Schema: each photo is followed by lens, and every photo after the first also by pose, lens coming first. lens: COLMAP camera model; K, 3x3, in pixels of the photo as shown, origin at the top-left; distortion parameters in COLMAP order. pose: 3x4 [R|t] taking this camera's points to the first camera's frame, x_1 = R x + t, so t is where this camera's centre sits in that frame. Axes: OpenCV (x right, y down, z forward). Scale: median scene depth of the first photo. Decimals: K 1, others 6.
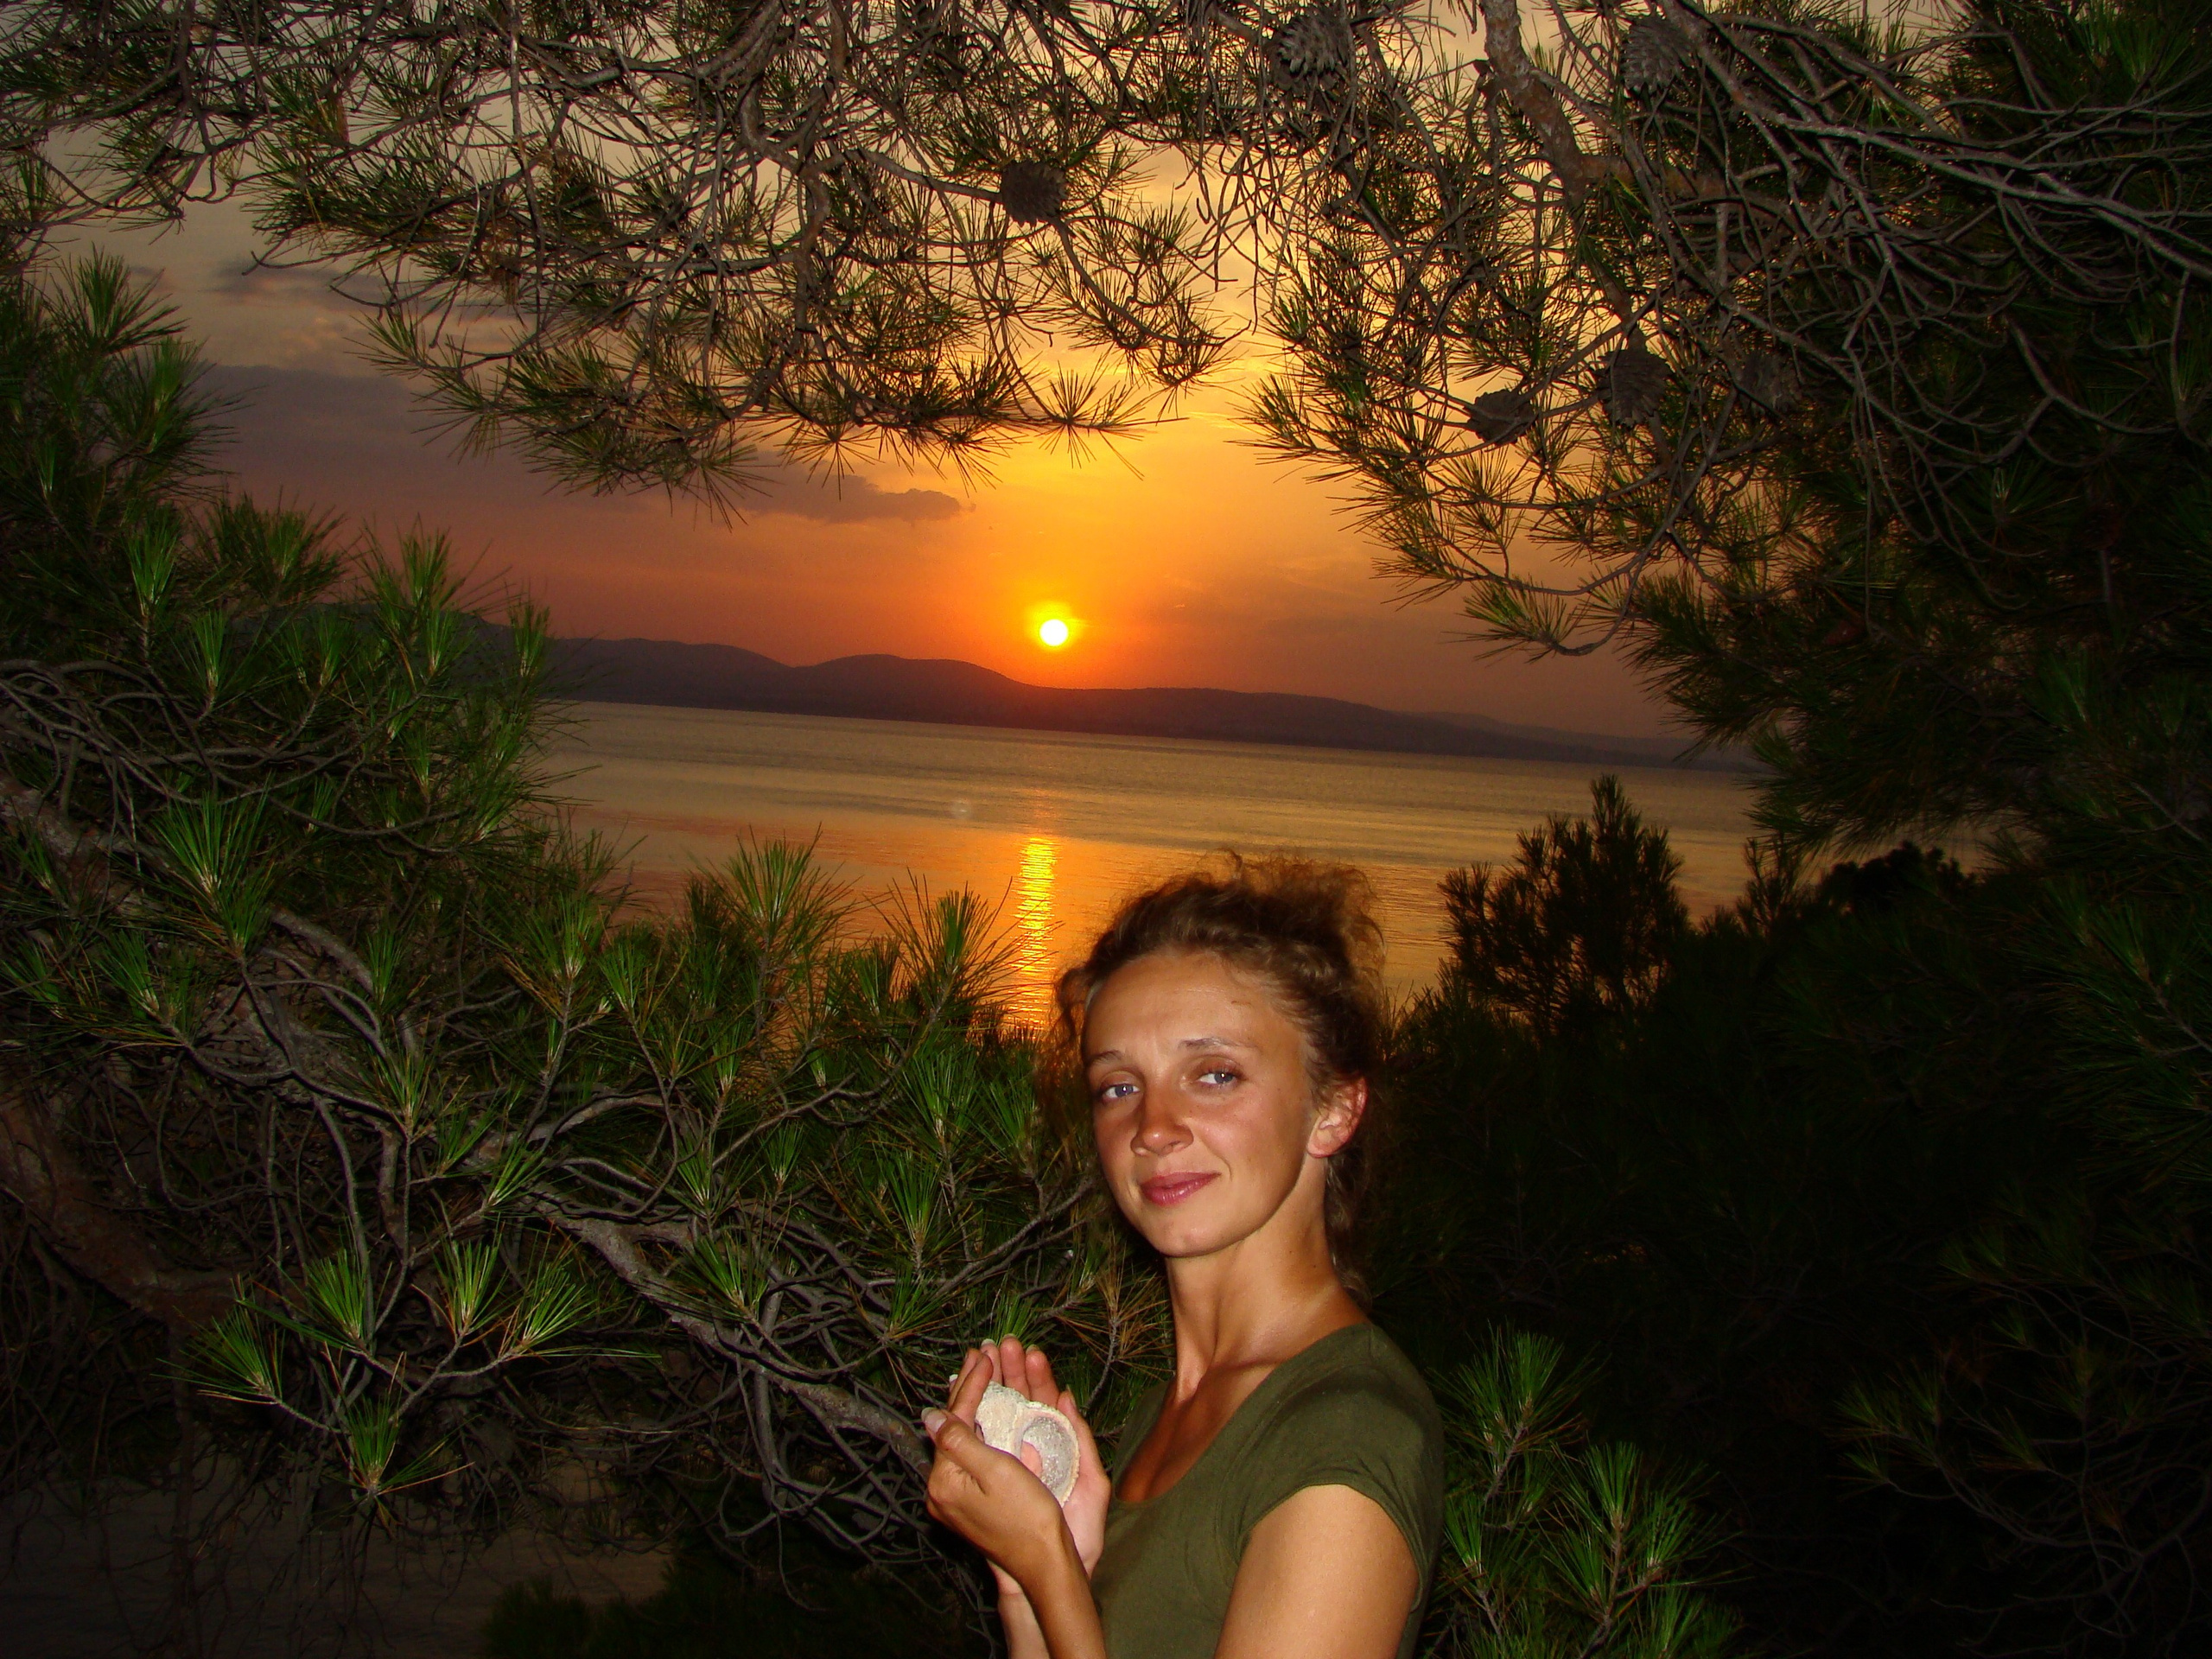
lens RADIAL K [[2804.0, 0, 1105.2], [0, 2804.0, 842.7], [0, 0, 1]] dist [0.005085, 0.000000]
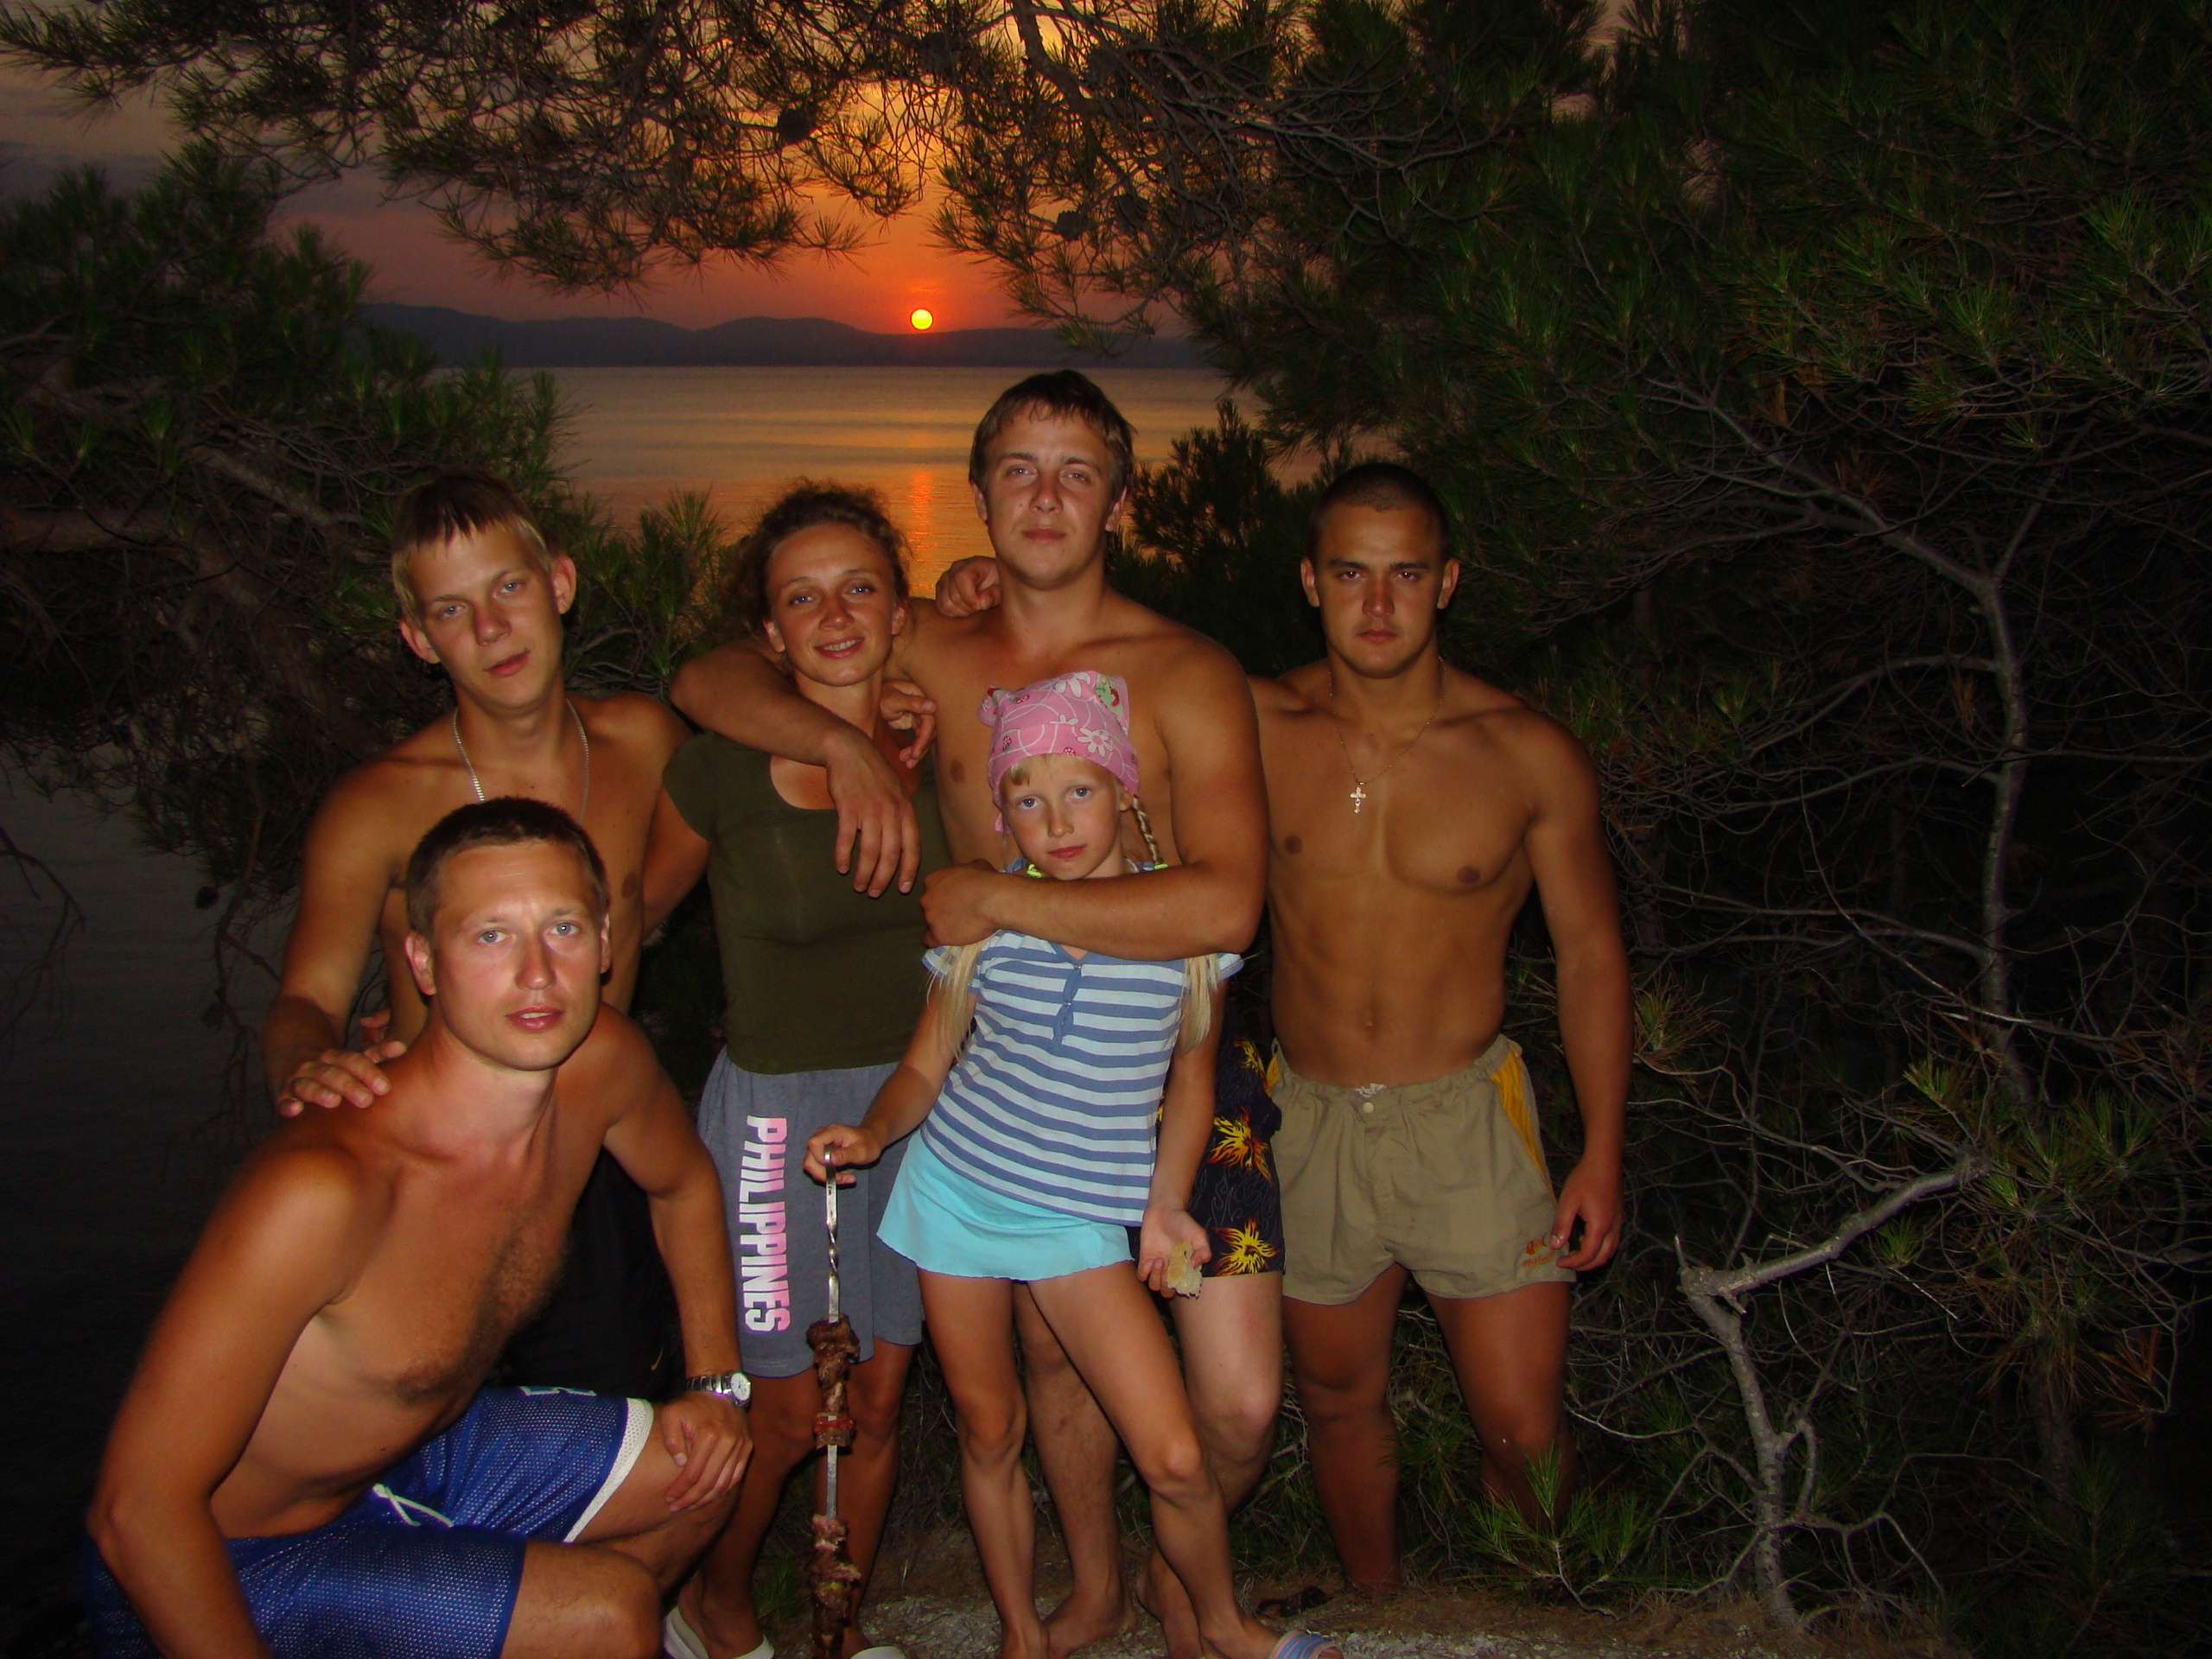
lens RADIAL K [[2085.1, 0, 1102.5], [0, 2085.1, 815.1], [0, 0, 1]] dist [-0.107173, 0.000000]
pose [[0.995244, -0.068839, 0.068921, 0.045288], [0.055538, 0.982261, 0.179103, -0.017546], [-0.080027, -0.174424, 0.981413, -0.371510]]
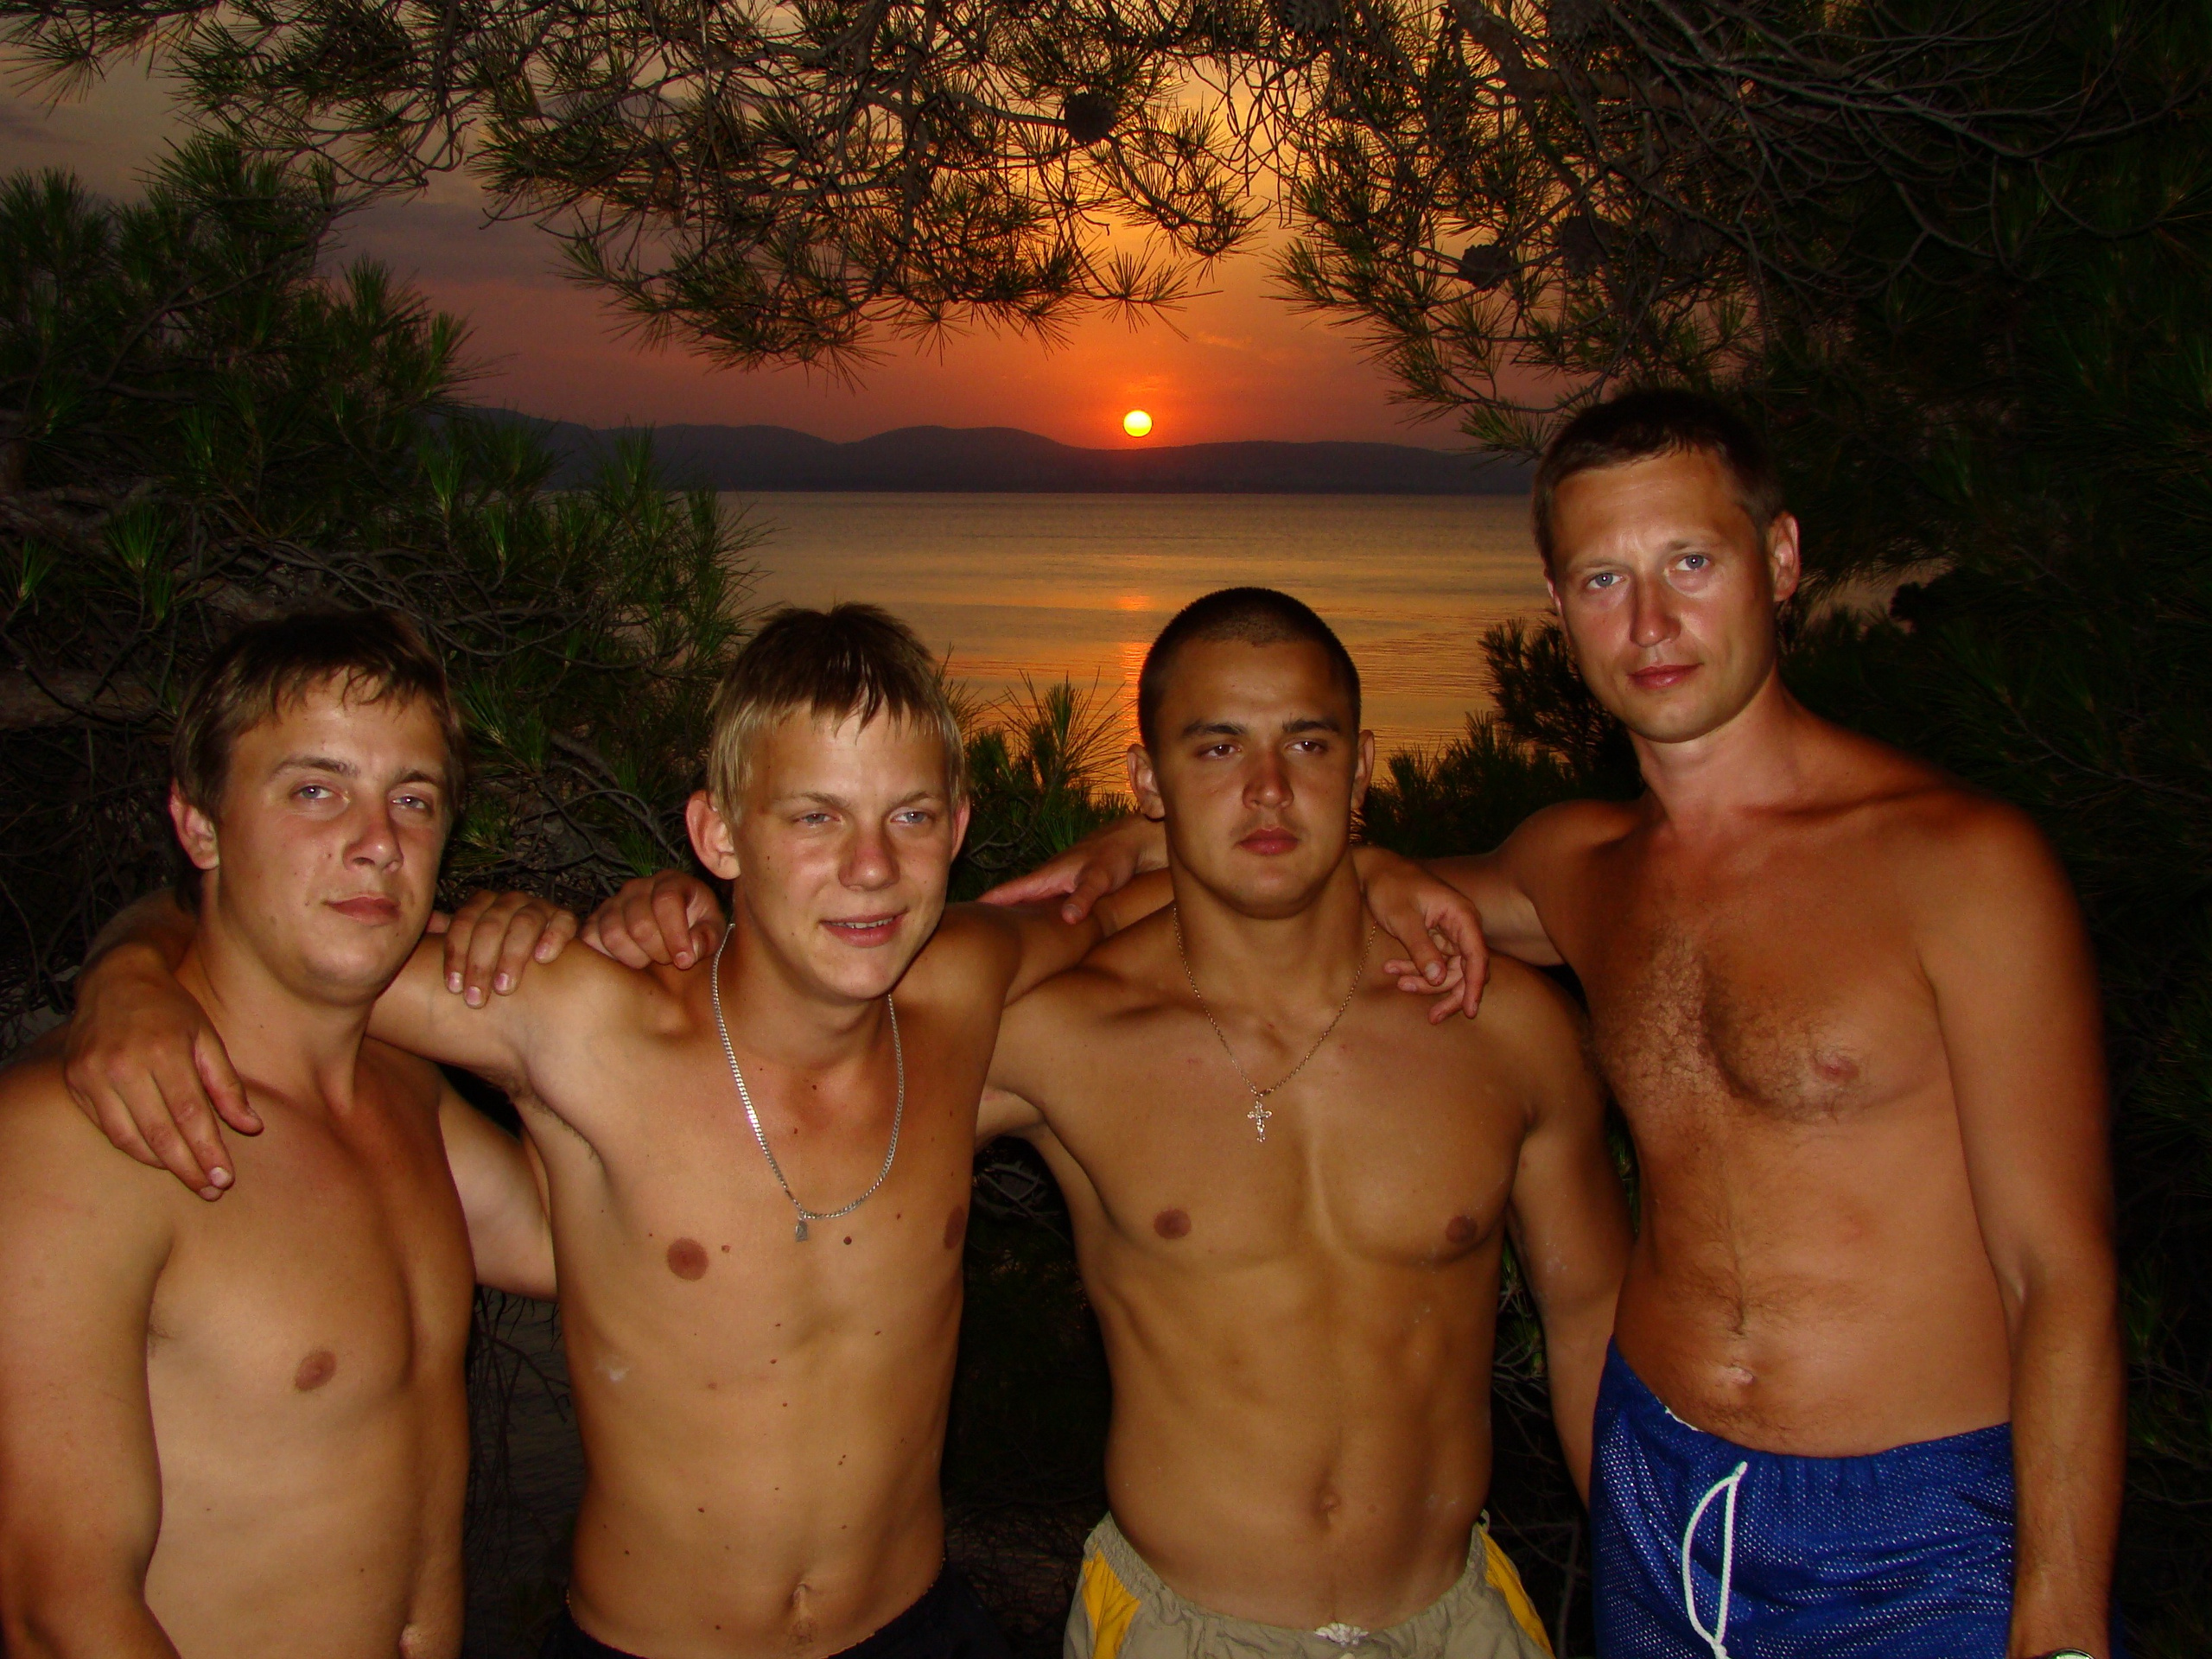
lens RADIAL K [[2850.9, 0, 1117.2], [0, 2850.9, 832.3], [0, 0, 1]] dist [0.012094, 0.000000]
pose [[0.998341, -0.052166, -0.024374, 0.000277], [0.053961, 0.995335, 0.079978, -0.016282], [0.020088, -0.081160, 0.996499, -0.255639]]
